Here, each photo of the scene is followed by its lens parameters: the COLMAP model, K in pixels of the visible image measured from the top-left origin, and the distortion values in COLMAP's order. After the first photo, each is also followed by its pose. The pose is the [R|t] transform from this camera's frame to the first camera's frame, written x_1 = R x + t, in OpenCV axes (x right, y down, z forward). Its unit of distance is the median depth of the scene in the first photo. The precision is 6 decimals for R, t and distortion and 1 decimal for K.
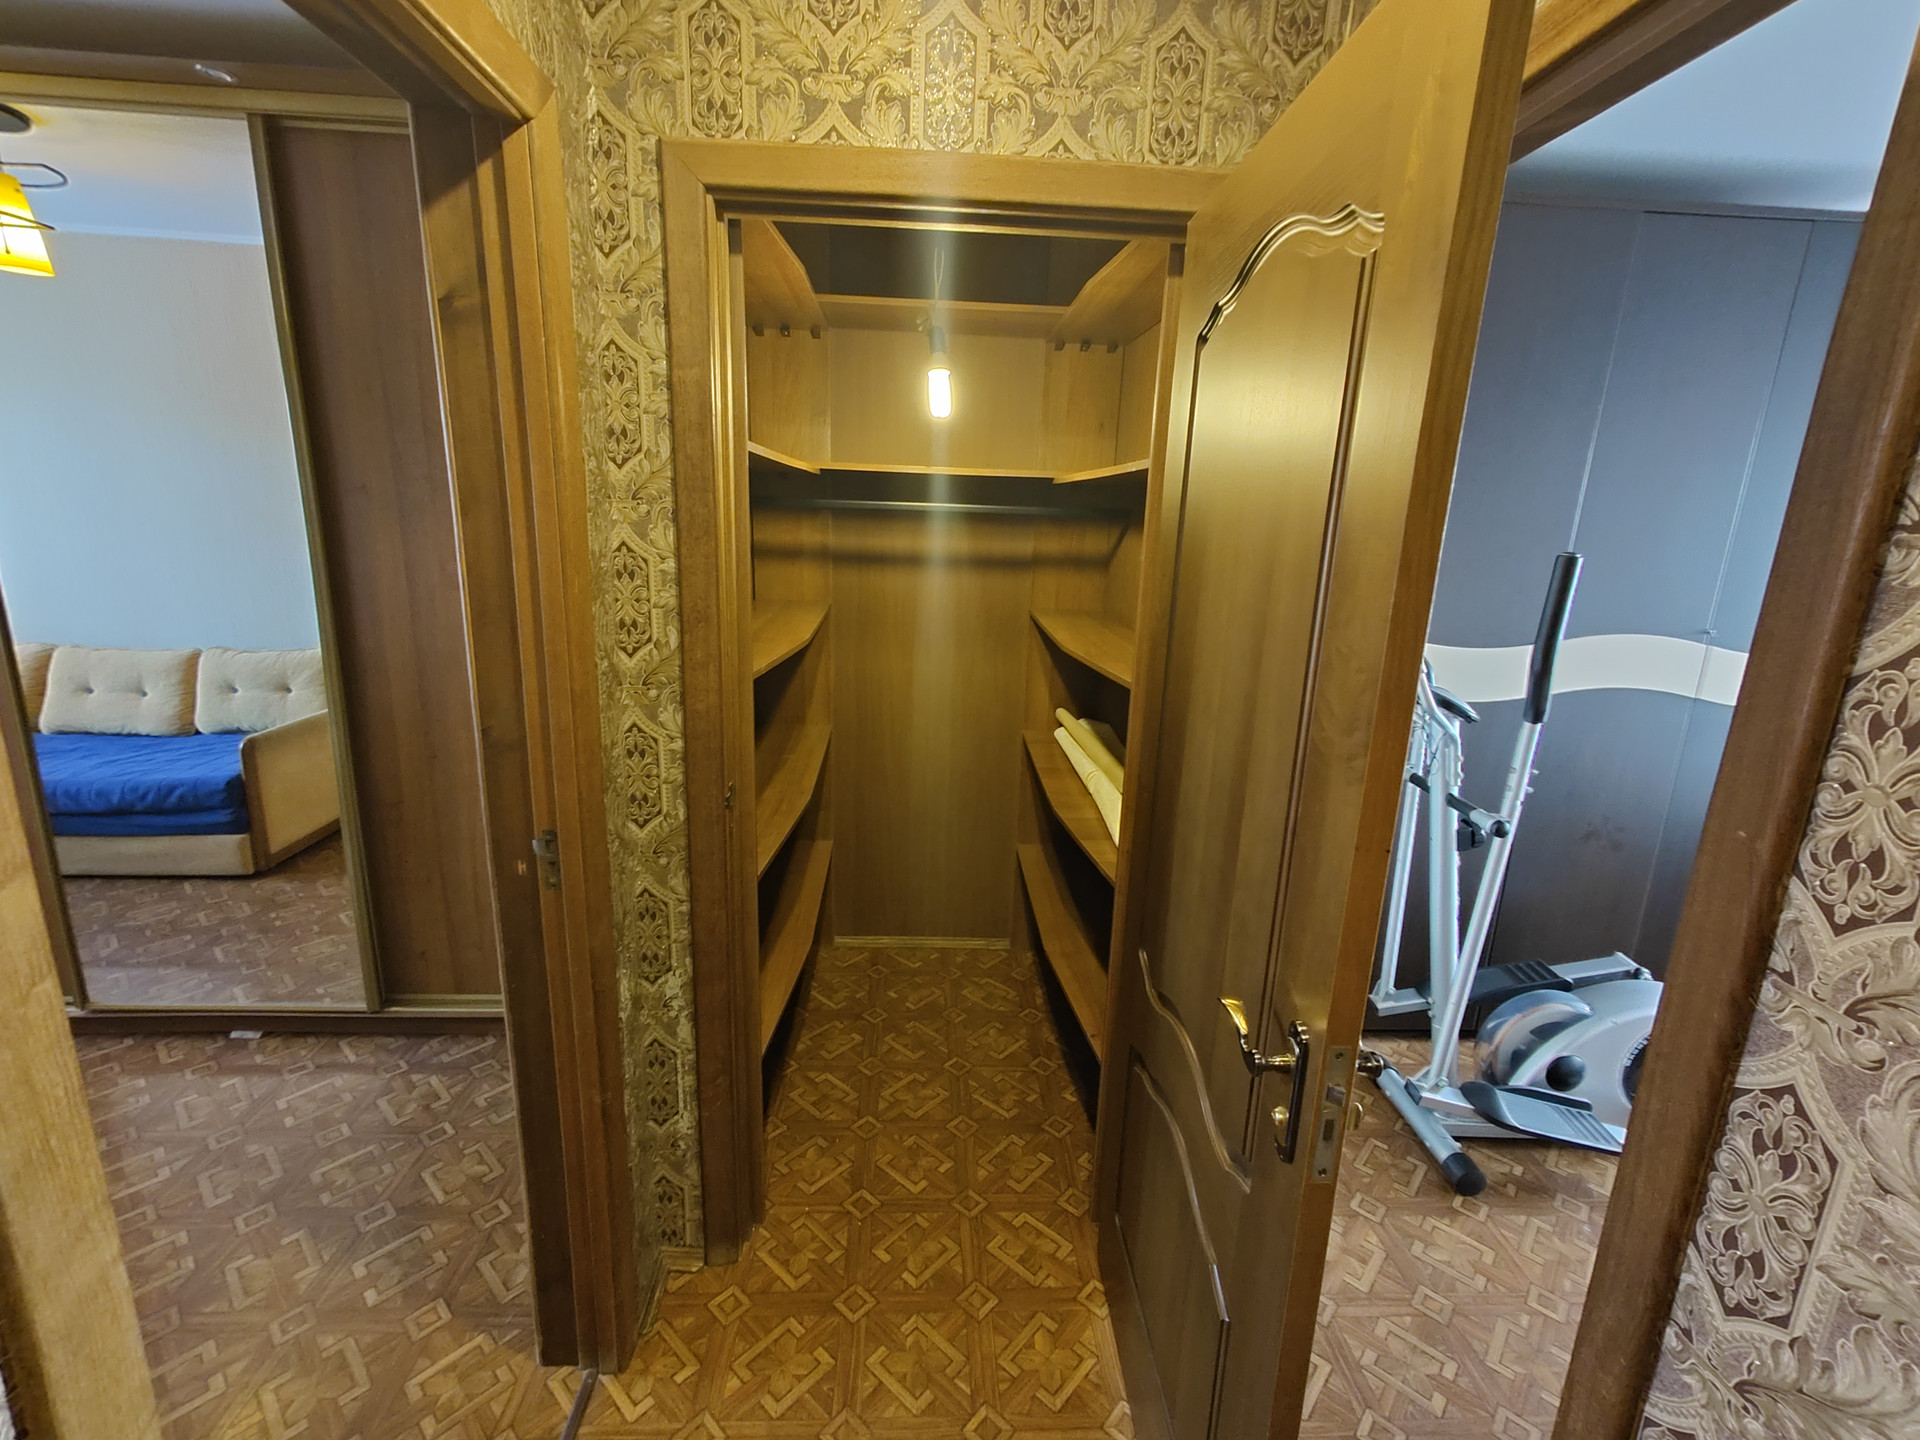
lens RADIAL K [[843.7, 0, 965.3], [0, 843.7, 712.2], [0, 0, 1]] dist [0.001054, 0.000076]
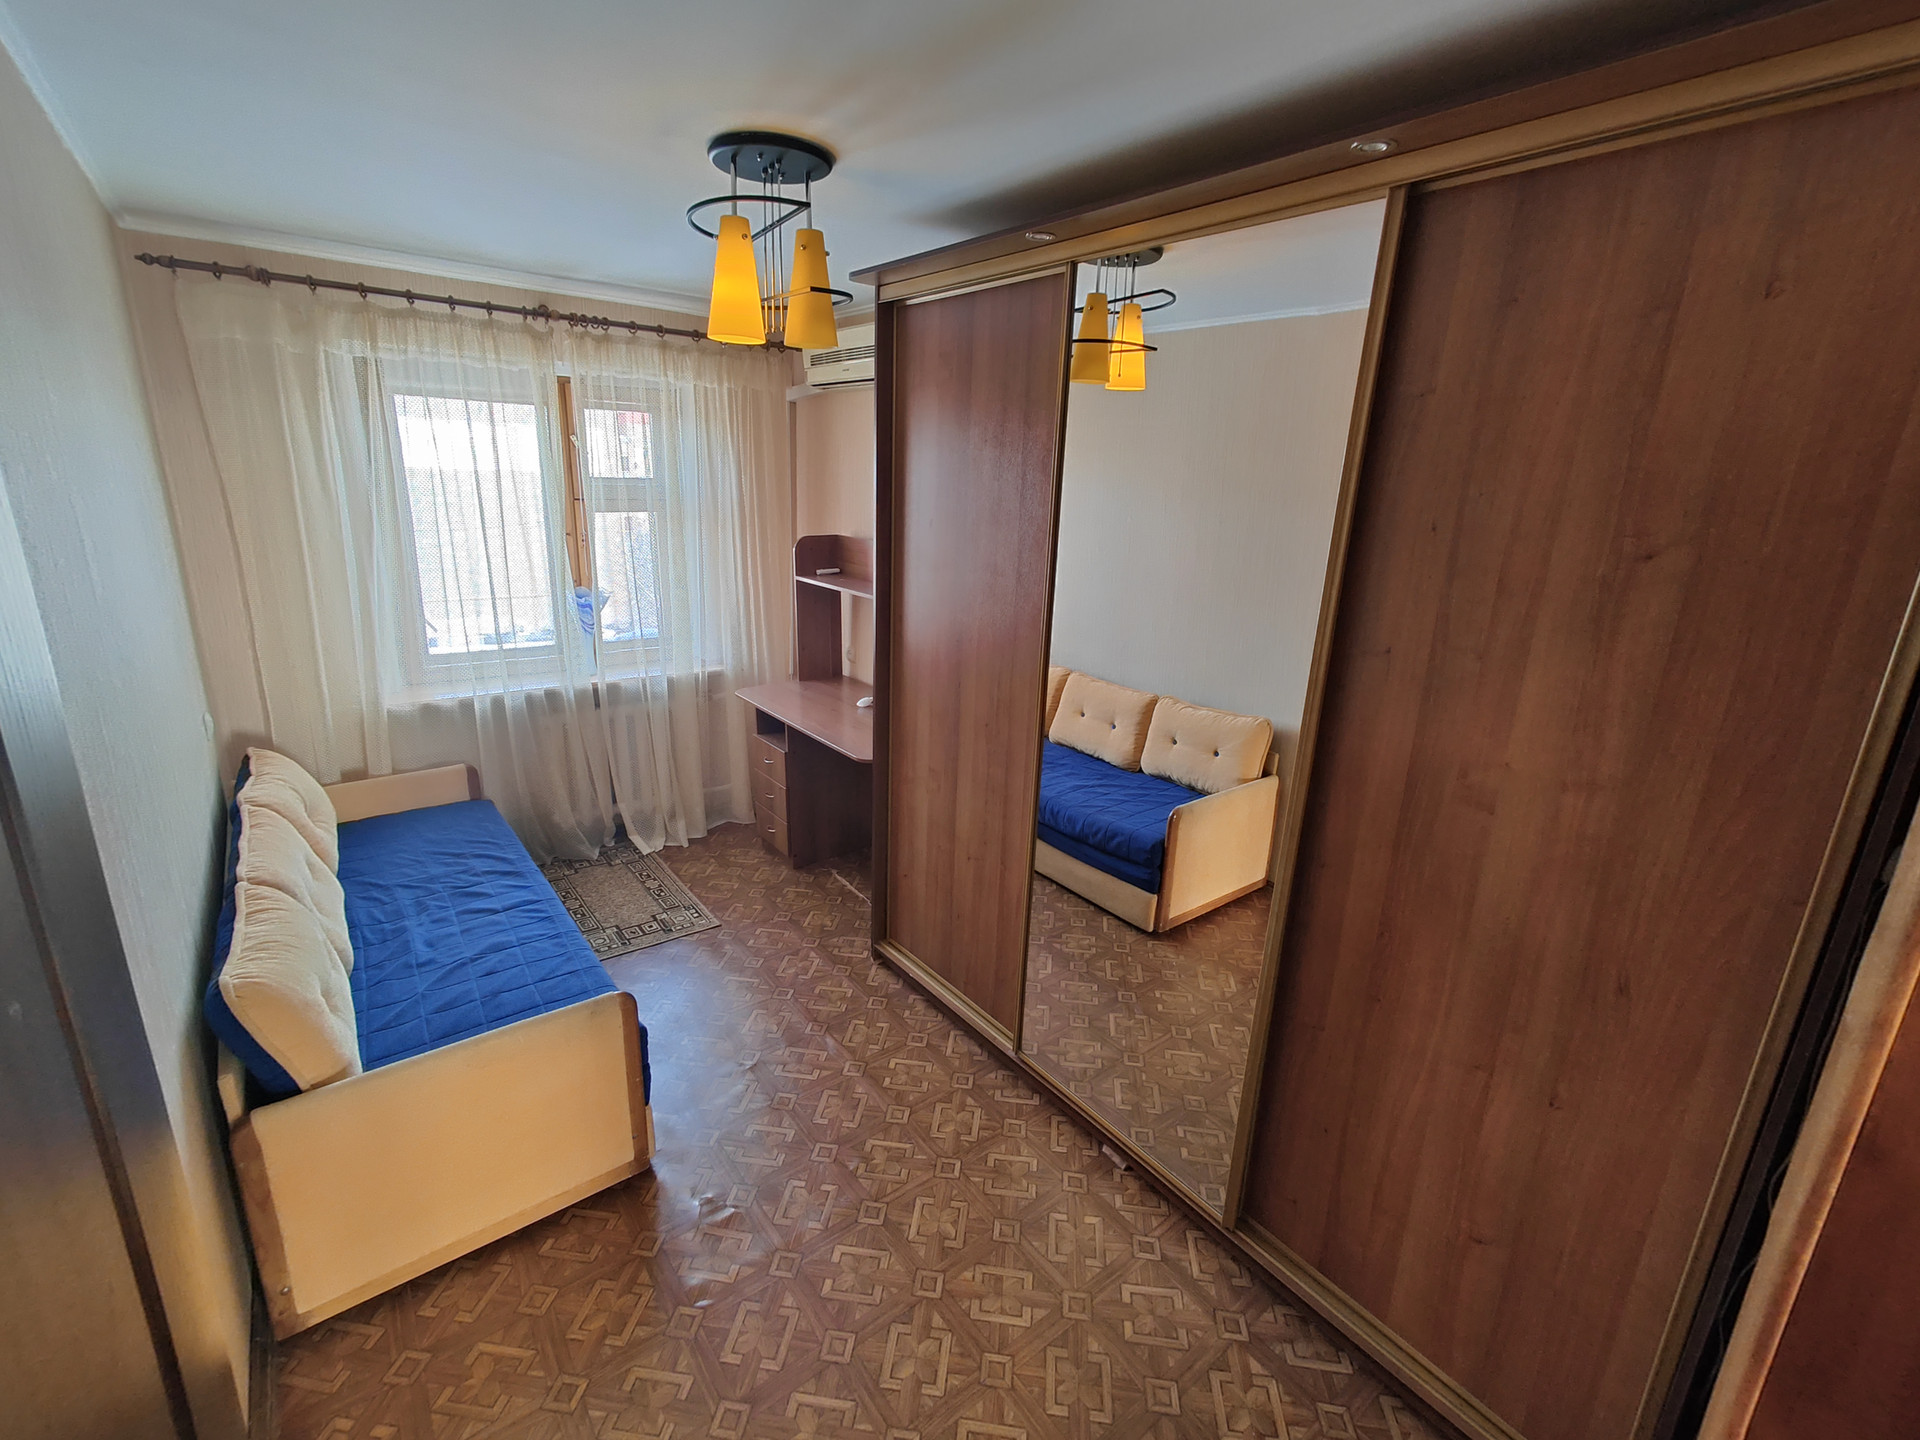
lens RADIAL K [[843.7, 0, 965.3], [0, 843.7, 712.2], [0, 0, 1]] dist [0.001054, 0.000076]
pose [[0.574806, 0.201535, -0.793084, -0.204141], [-0.205502, 0.973688, 0.098488, -0.135186], [0.792065, 0.106369, 0.601098, 0.159923]]
